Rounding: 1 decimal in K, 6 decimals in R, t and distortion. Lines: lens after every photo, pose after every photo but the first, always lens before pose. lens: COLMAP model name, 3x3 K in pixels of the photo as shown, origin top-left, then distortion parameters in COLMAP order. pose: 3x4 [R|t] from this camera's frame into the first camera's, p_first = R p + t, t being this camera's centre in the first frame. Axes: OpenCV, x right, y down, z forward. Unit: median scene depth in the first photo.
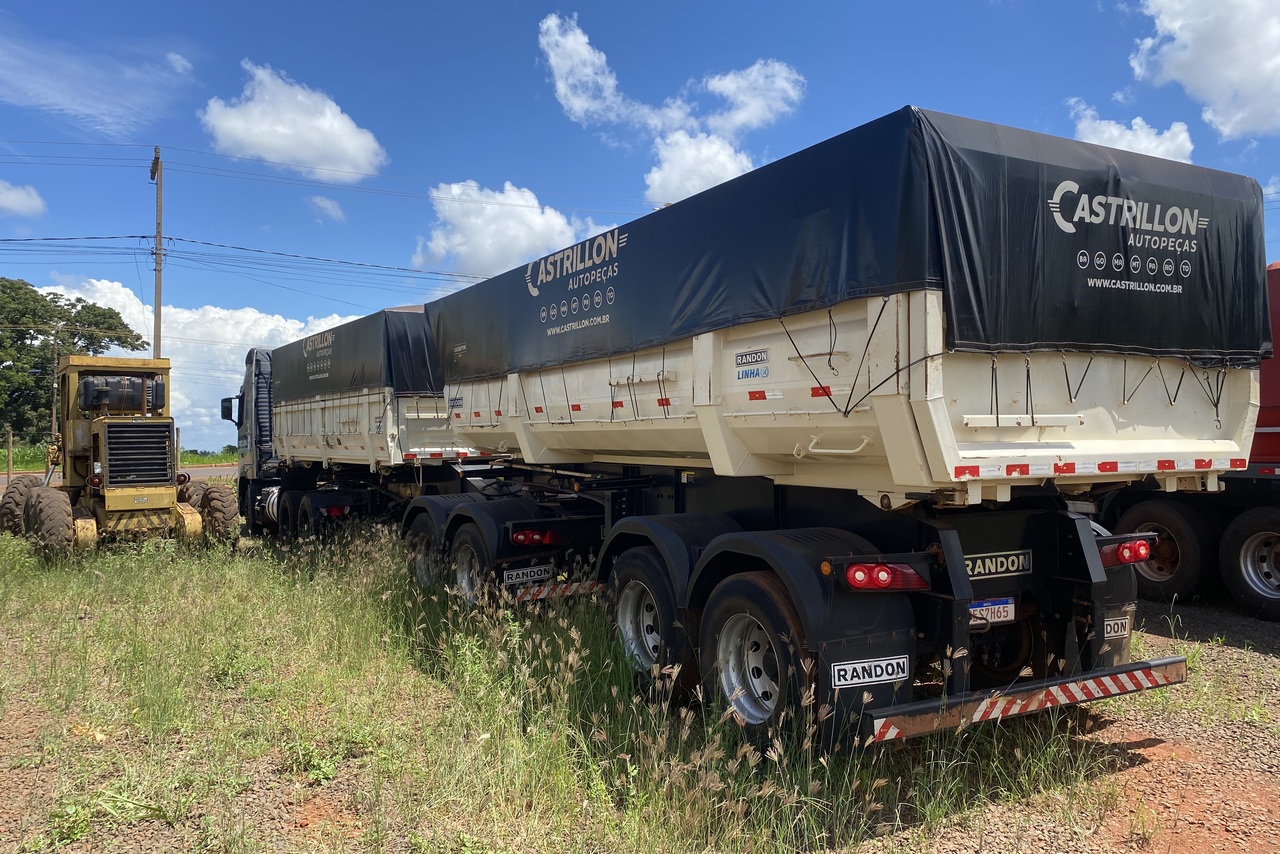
lens RADIAL K [[986.8, 0, 644.9], [0, 986.8, 426.3], [0, 0, 1]] dist [0.002838, 0.003492]
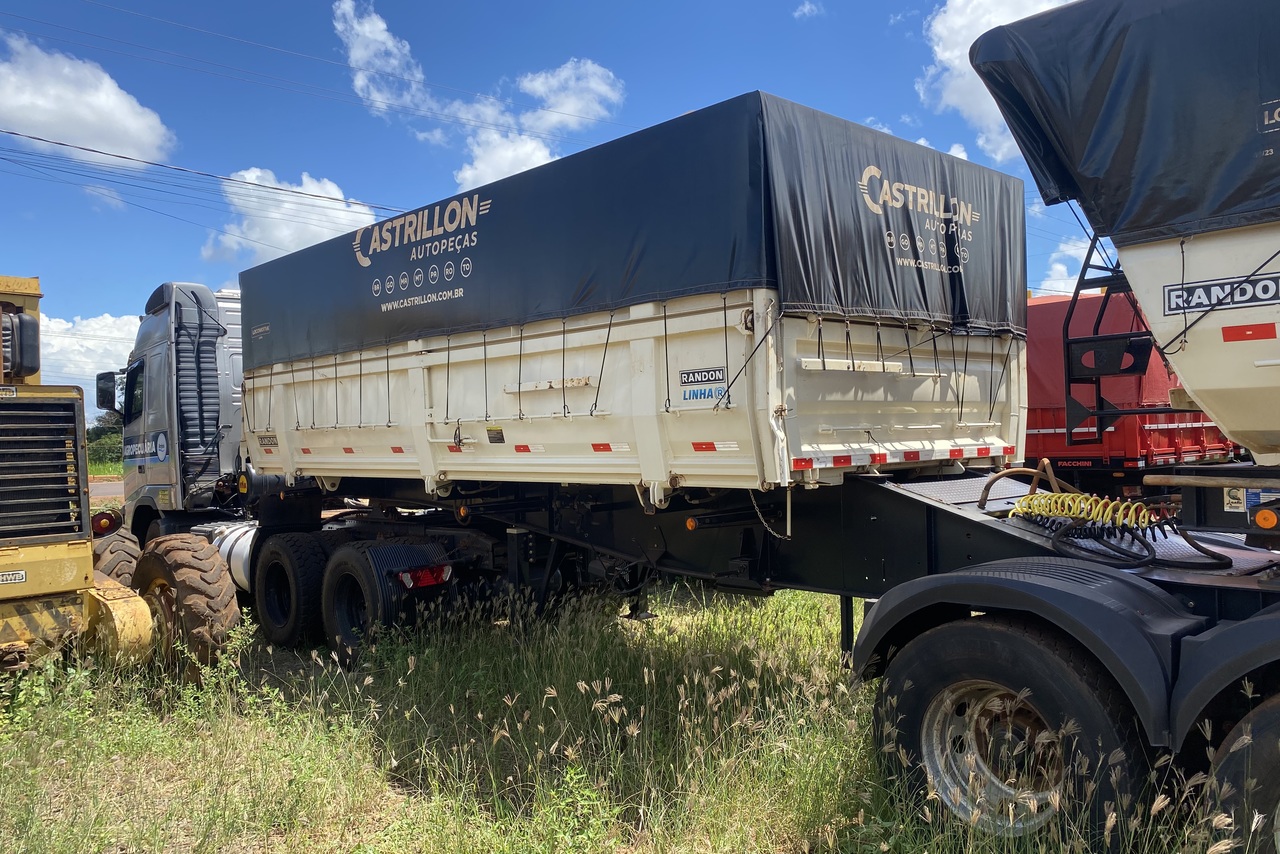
lens RADIAL K [[965.3, 0, 639.4], [0, 965.3, 440.9], [0, 0, 1]] dist [-0.057327, 0.090522]
pose [[0.978651, -0.013624, 0.205079, -0.140202], [0.011437, 0.999864, 0.011847, 0.005572], [-0.205212, -0.009249, 0.978674, 0.229310]]
